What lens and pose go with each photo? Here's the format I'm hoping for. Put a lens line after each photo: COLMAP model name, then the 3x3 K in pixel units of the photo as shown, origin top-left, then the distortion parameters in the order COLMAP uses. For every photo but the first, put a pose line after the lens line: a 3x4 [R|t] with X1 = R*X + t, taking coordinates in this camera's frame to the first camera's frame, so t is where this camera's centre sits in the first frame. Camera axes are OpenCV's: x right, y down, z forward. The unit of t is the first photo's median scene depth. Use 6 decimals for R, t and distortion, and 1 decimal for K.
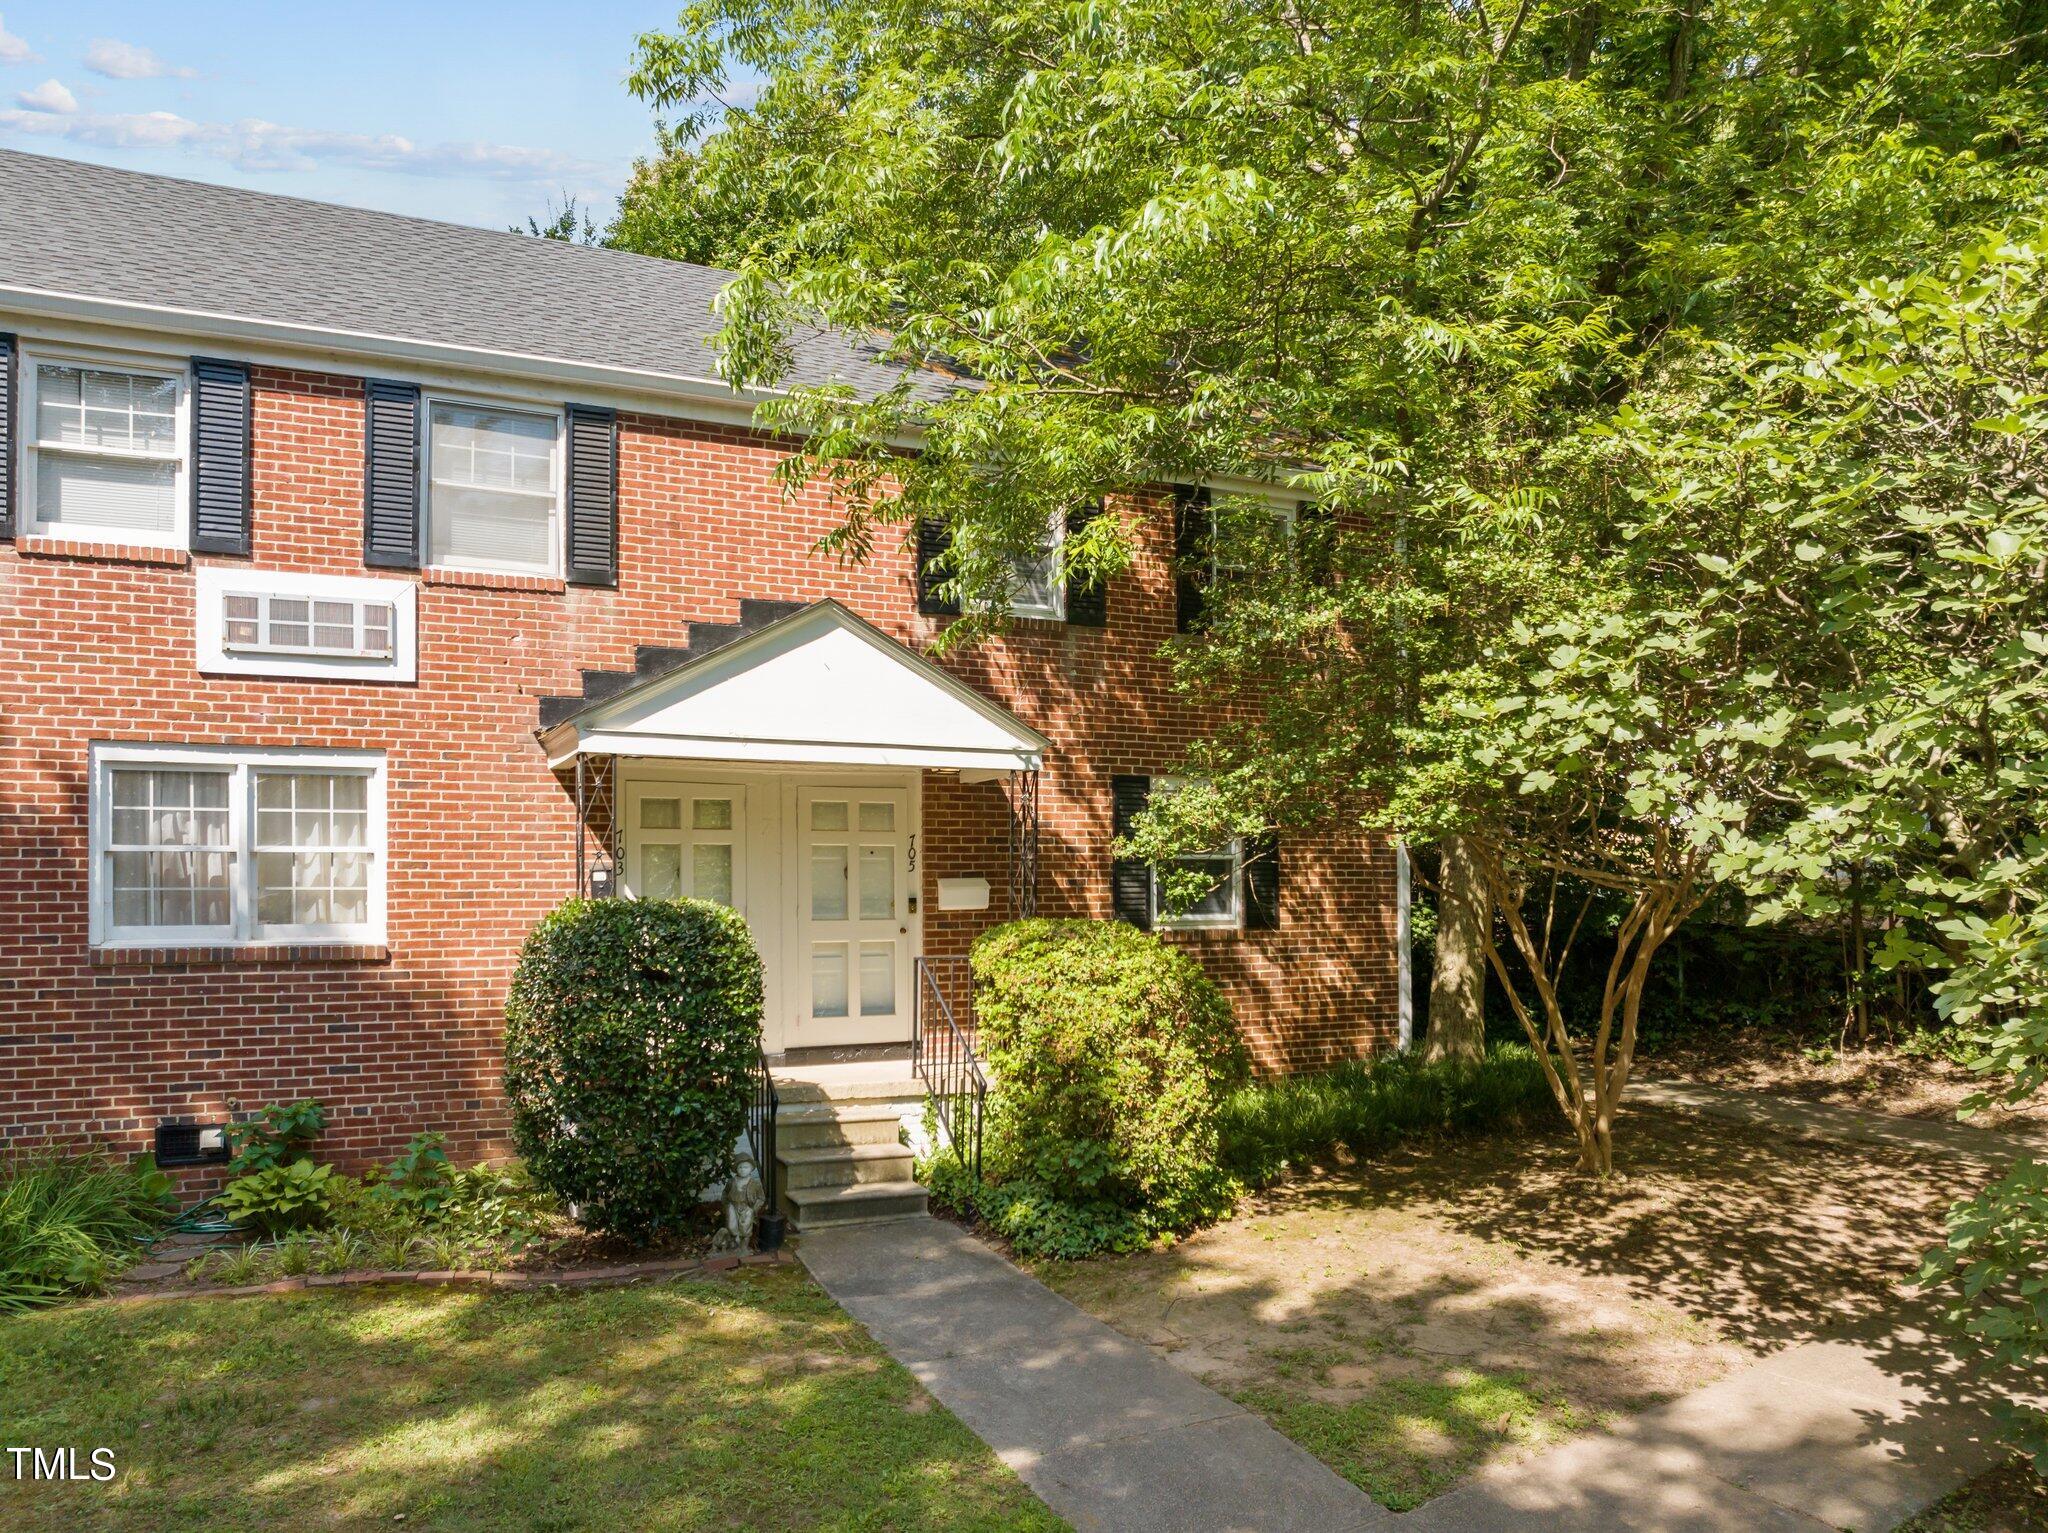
lens RADIAL K [[1451.4, 0, 998.1], [0, 1451.4, 903.8], [0, 0, 1]] dist [-0.043186, 0.010440]
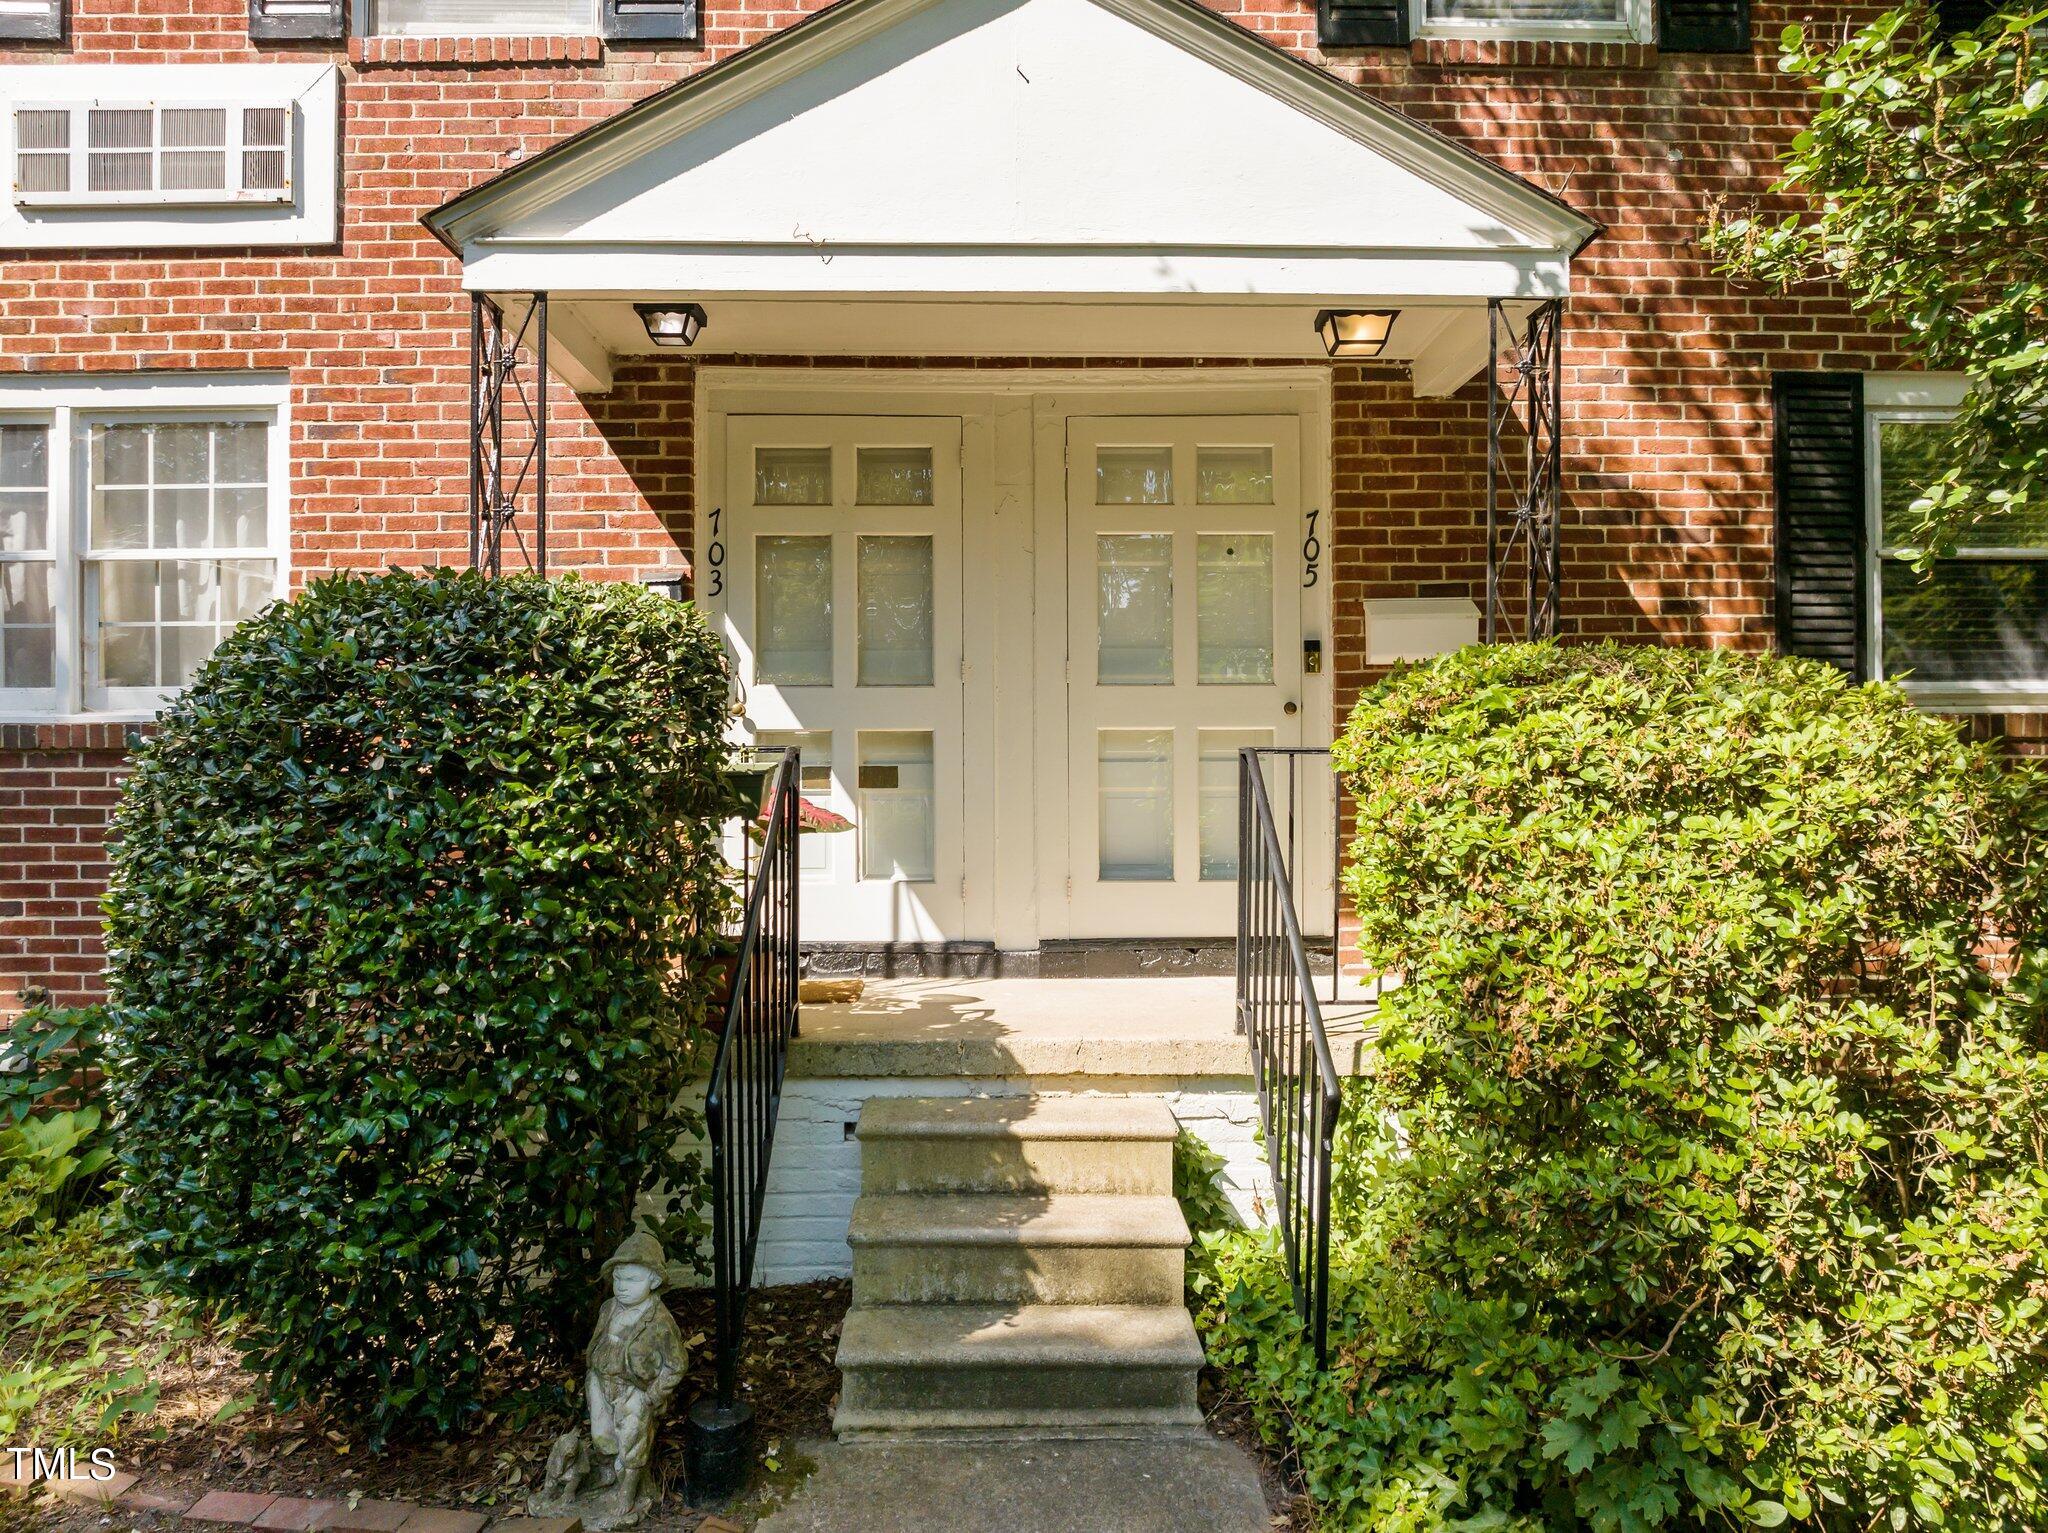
lens RADIAL K [[1451.4, 0, 1040.3], [0, 1451.4, 758.0], [0, 0, 1]] dist [-0.043186, 0.010440]
pose [[0.915095, 0.001336, -0.403236, 0.064368], [-0.001439, 0.999999, 0.000048, 0.043414], [0.403236, 0.000536, 0.915096, 0.639236]]
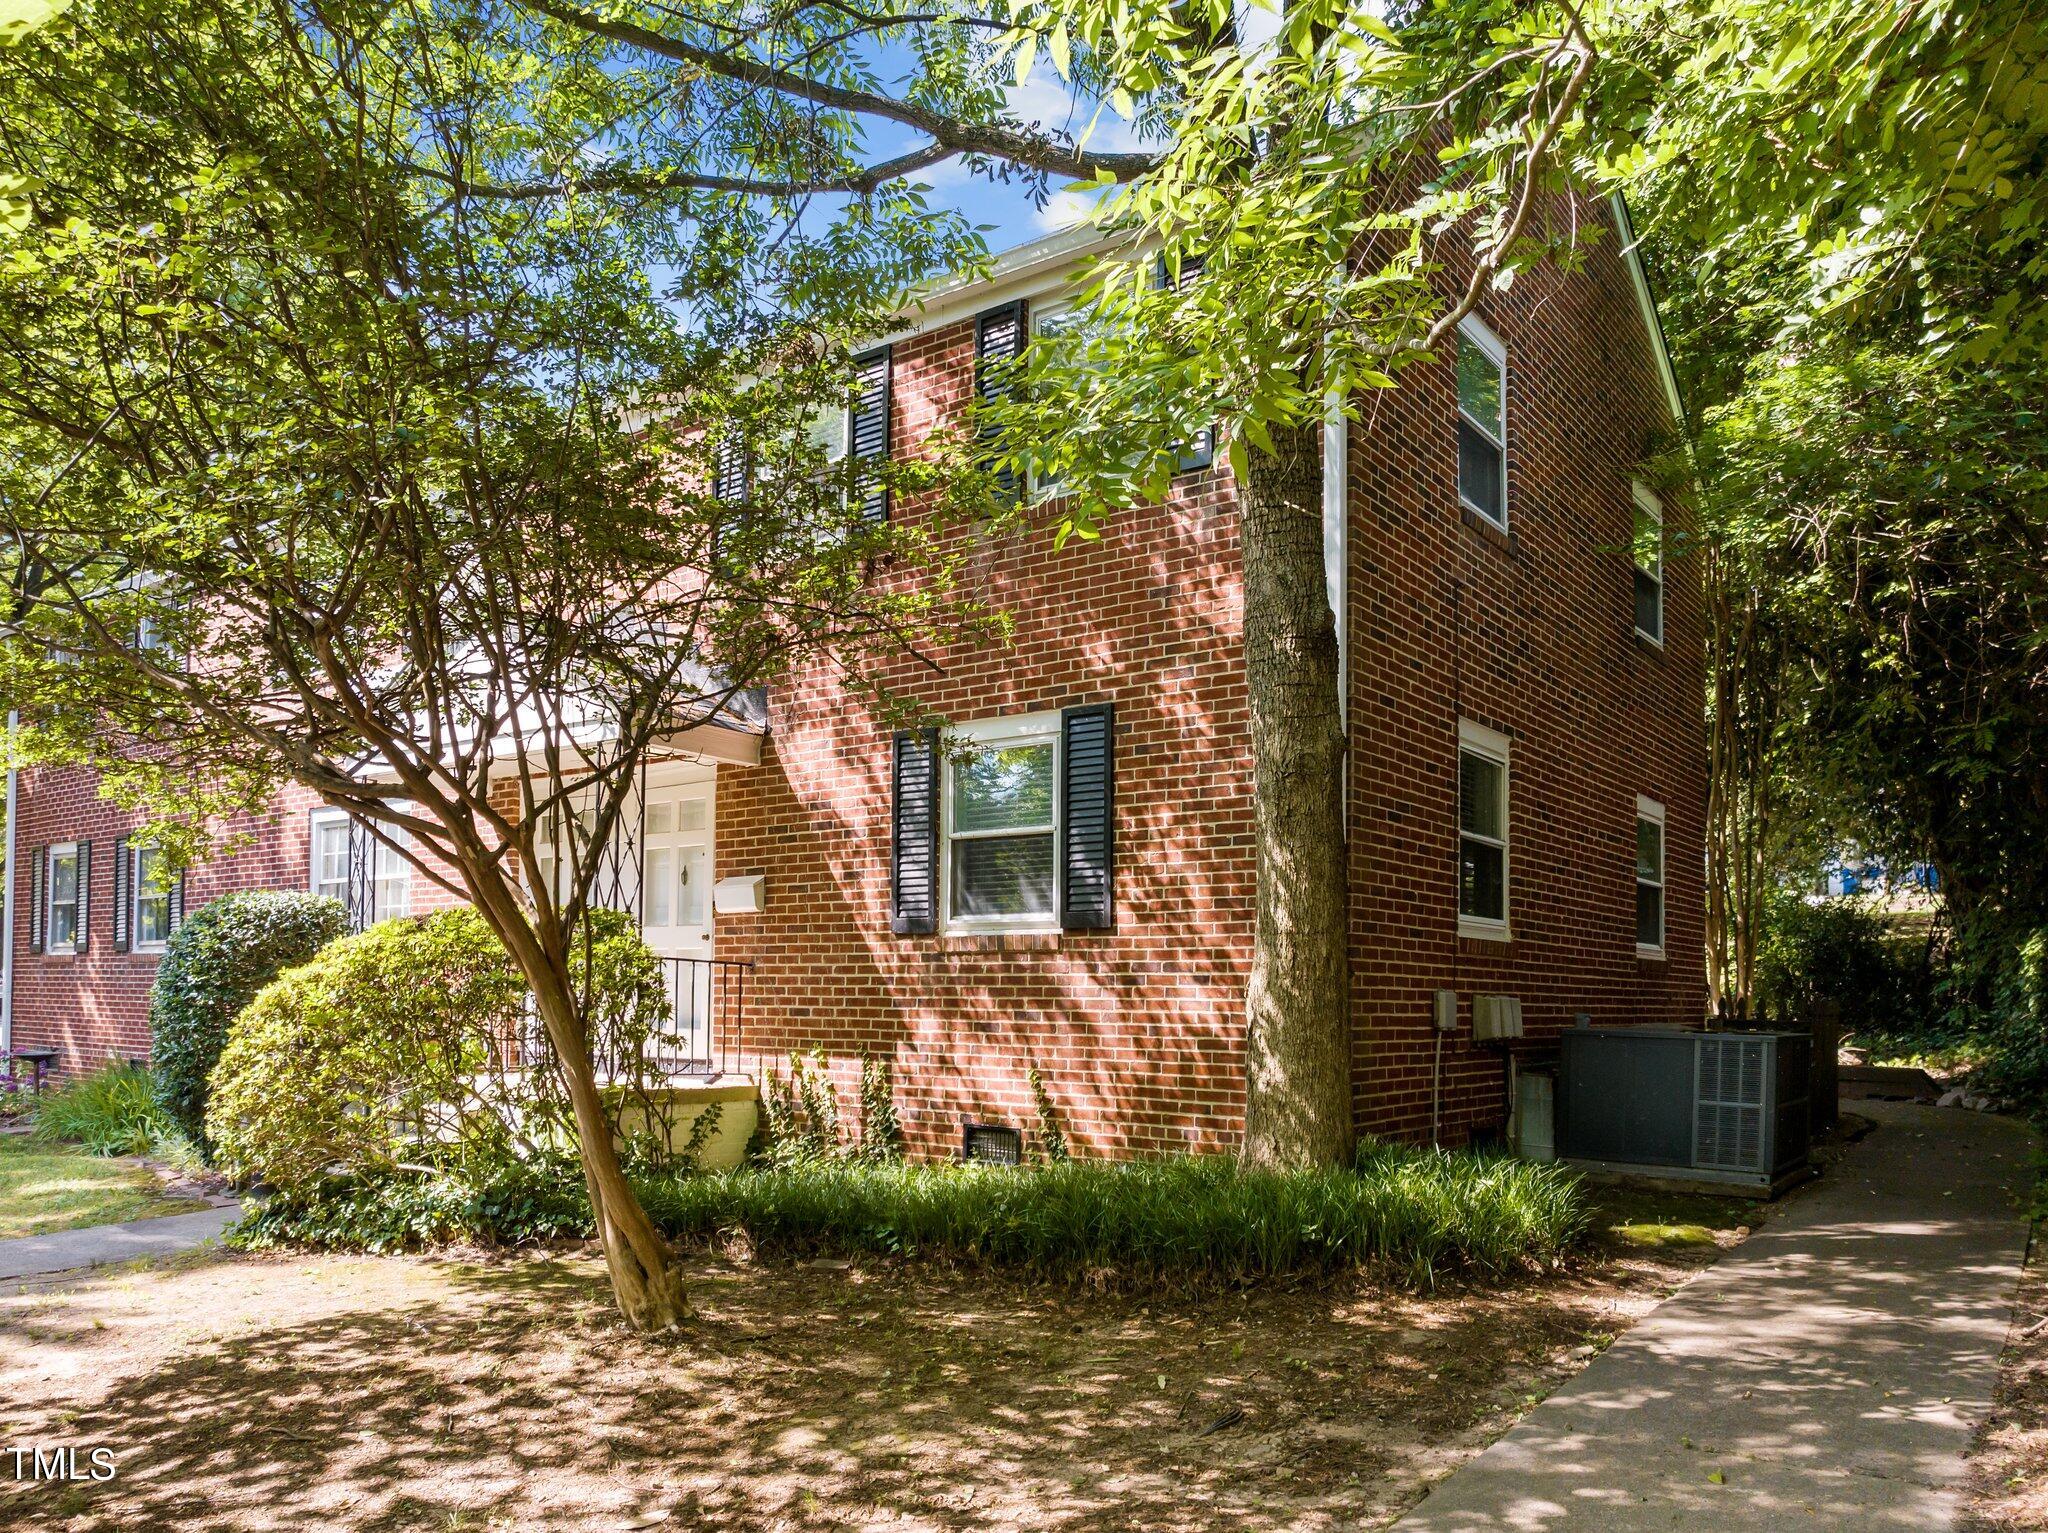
lens RADIAL K [[1467.1, 0, 1004.4], [0, 1467.1, 985.2], [0, 0, 1]] dist [-0.025003, 0.004288]
pose [[0.460019, 0.004811, -0.887896, 1.036231], [-0.020144, 0.999784, -0.005020, 0.061172], [0.887680, 0.020195, 0.460017, 0.909865]]
